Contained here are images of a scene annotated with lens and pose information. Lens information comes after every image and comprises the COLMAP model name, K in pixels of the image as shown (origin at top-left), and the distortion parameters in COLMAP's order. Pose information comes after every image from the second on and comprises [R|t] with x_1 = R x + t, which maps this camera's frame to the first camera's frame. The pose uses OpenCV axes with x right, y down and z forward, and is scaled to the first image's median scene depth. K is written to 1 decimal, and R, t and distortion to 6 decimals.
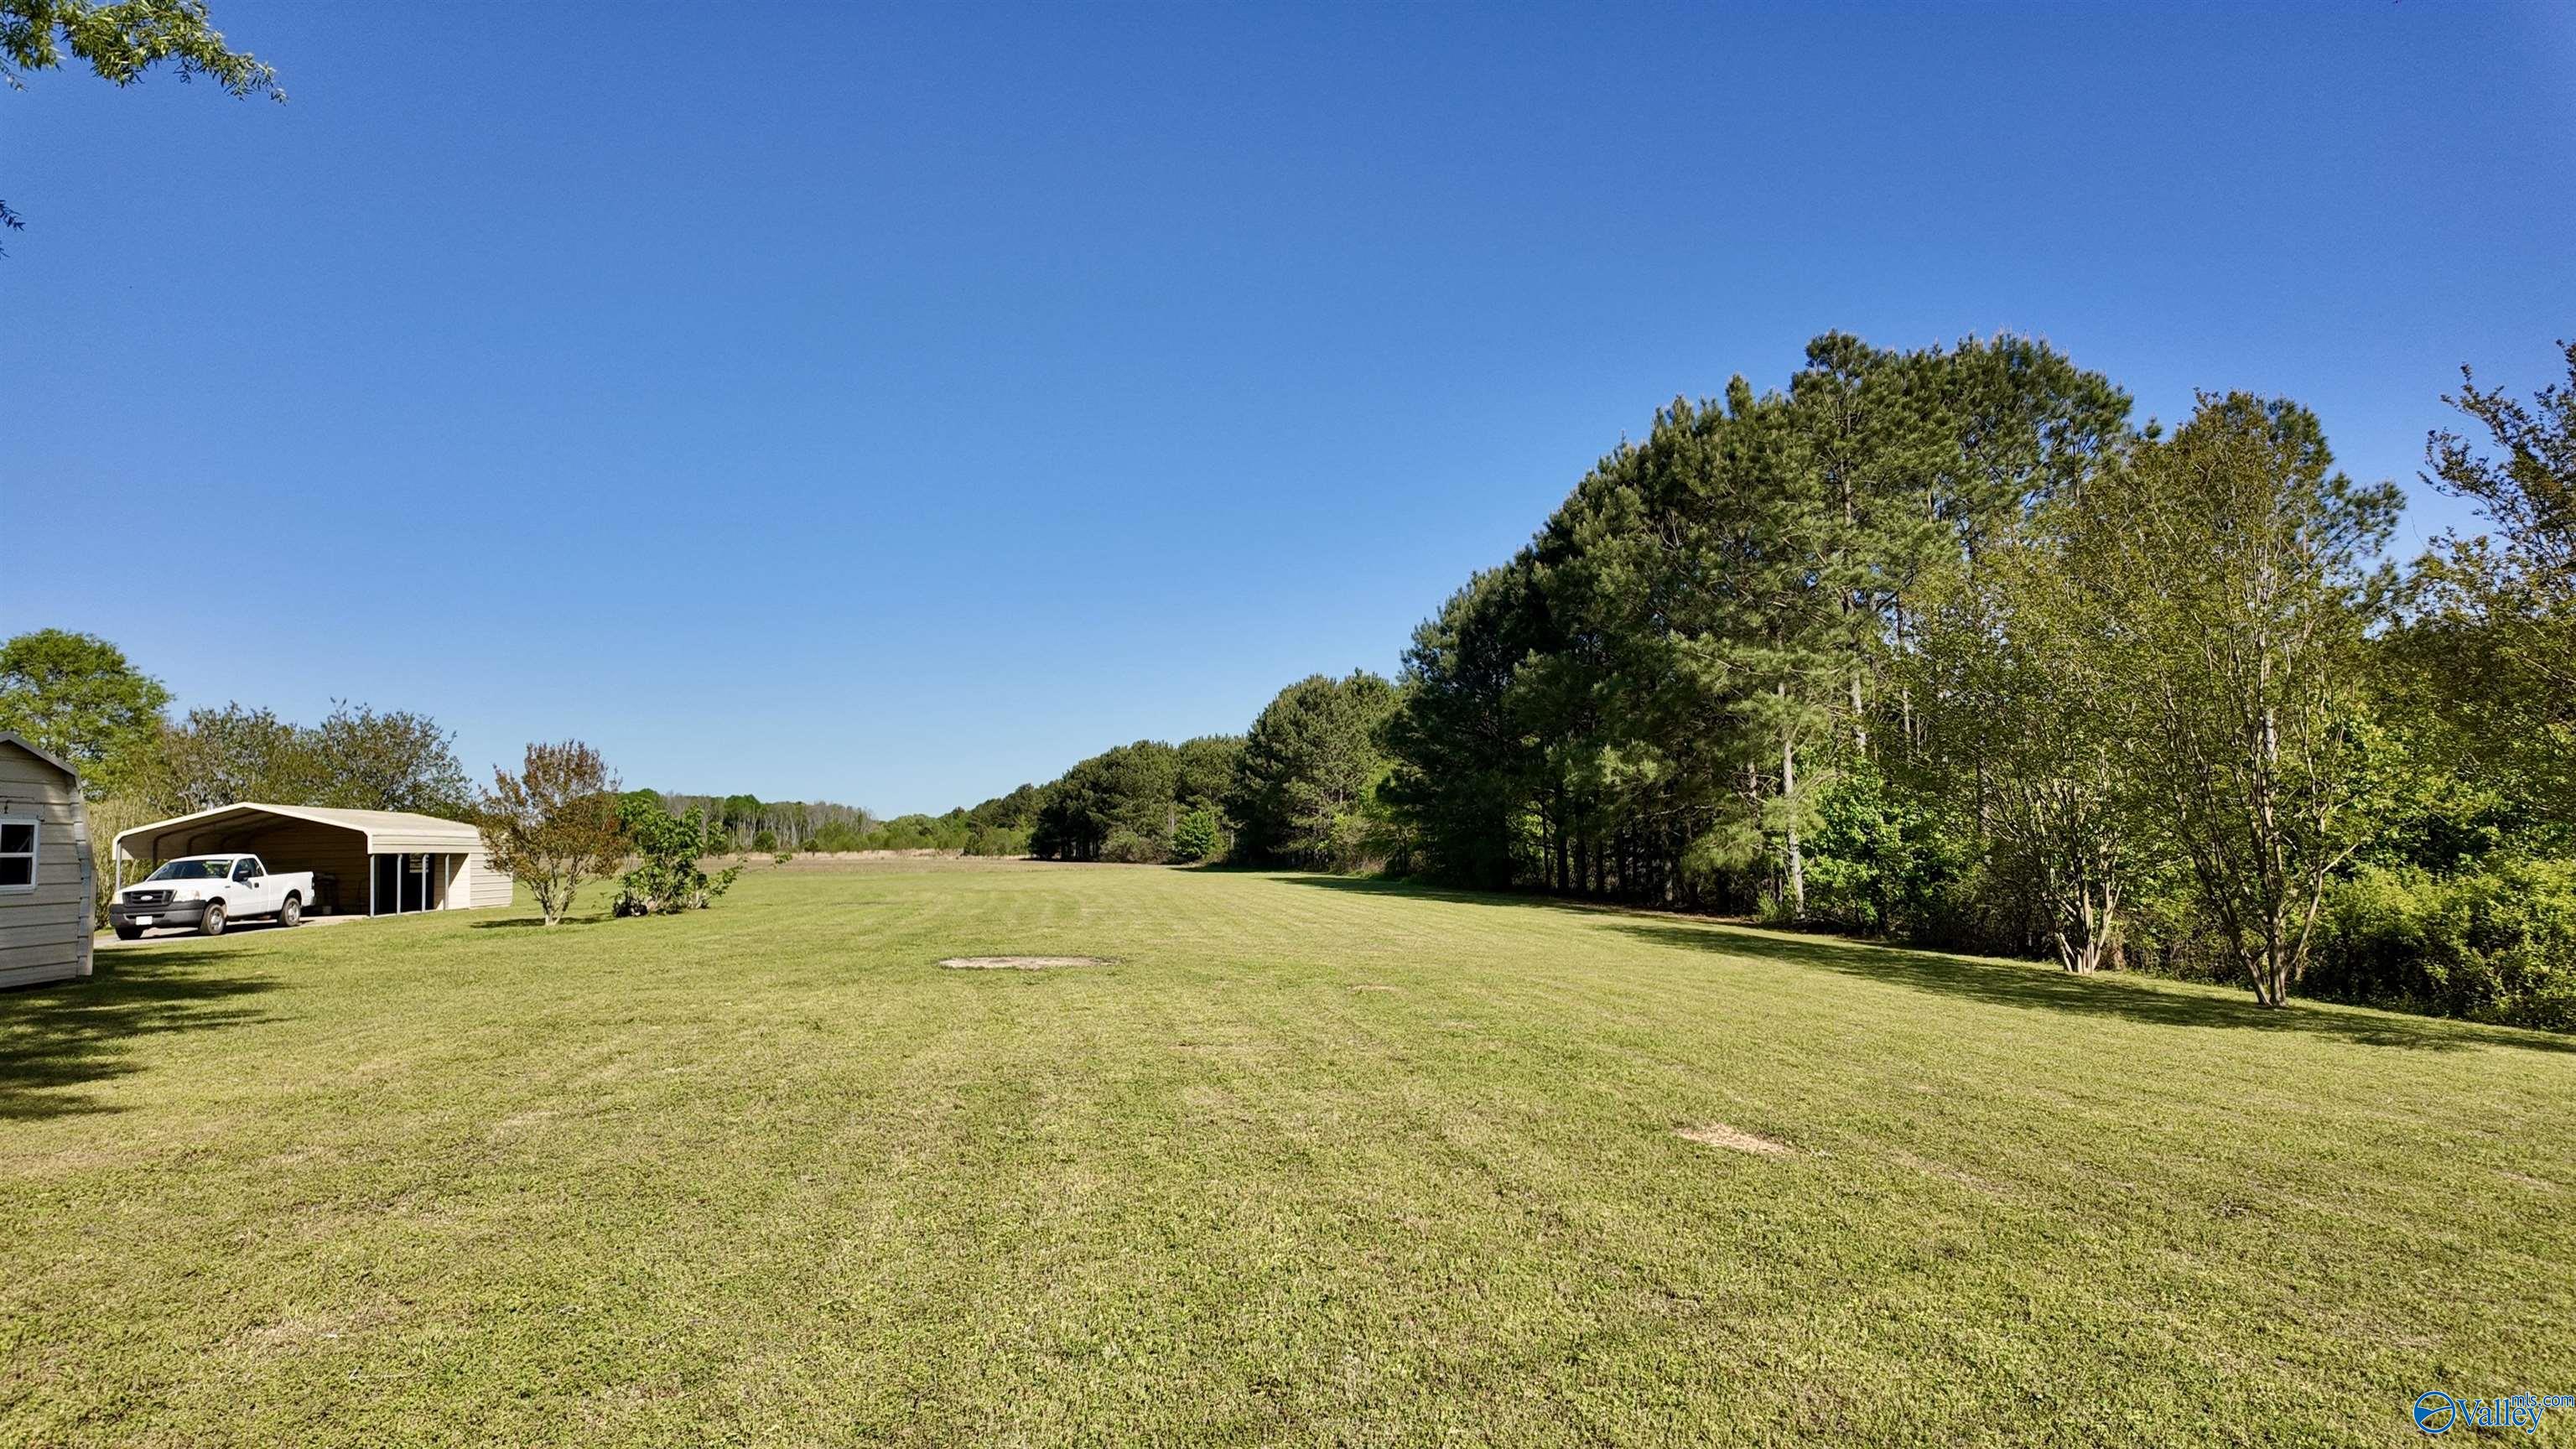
lens RADIAL K [[1501.2, 0, 1291.4], [0, 1501.2, 716.6], [0, 0, 1]] dist [0.001093, 0.000183]
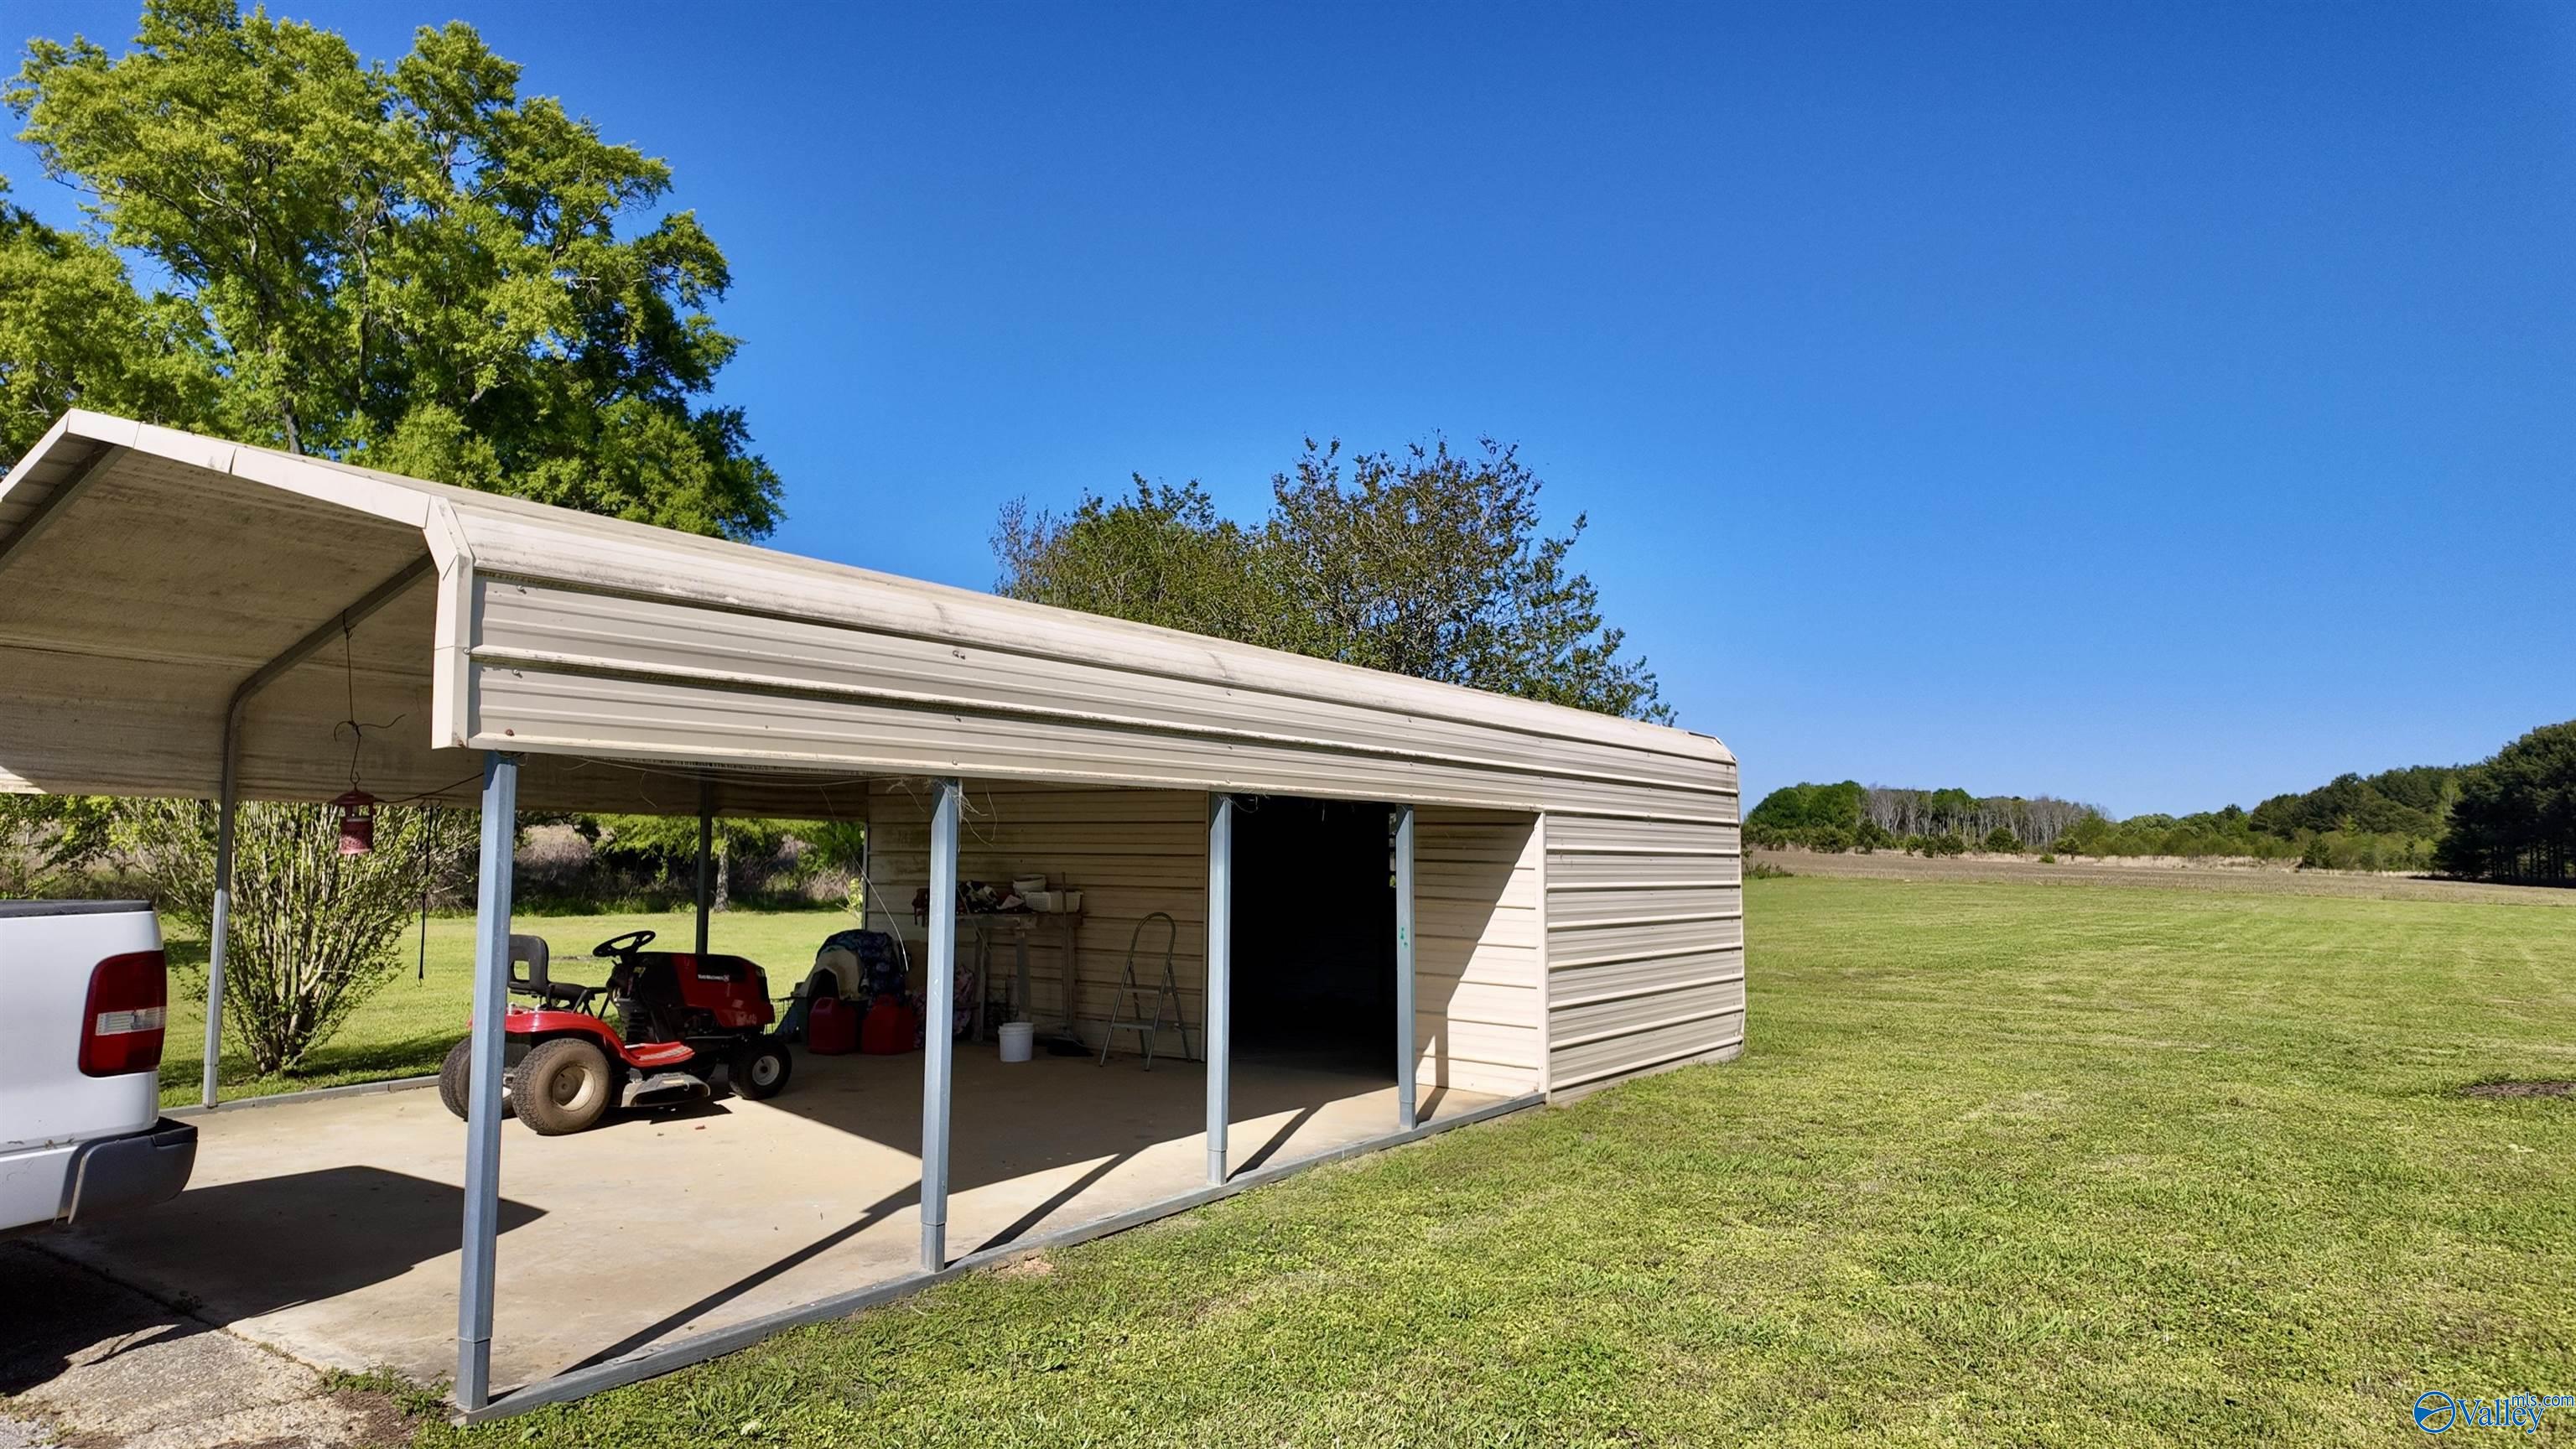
lens RADIAL K [[1501.2, 0, 1288.0], [0, 1501.2, 721.7], [0, 0, 1]] dist [0.001093, 0.000183]
pose [[0.728337, -0.025332, -0.684751, -0.049544], [0.028367, 0.999574, -0.006807, 0.009005], [0.684632, -0.014466, 0.728745, 0.094610]]
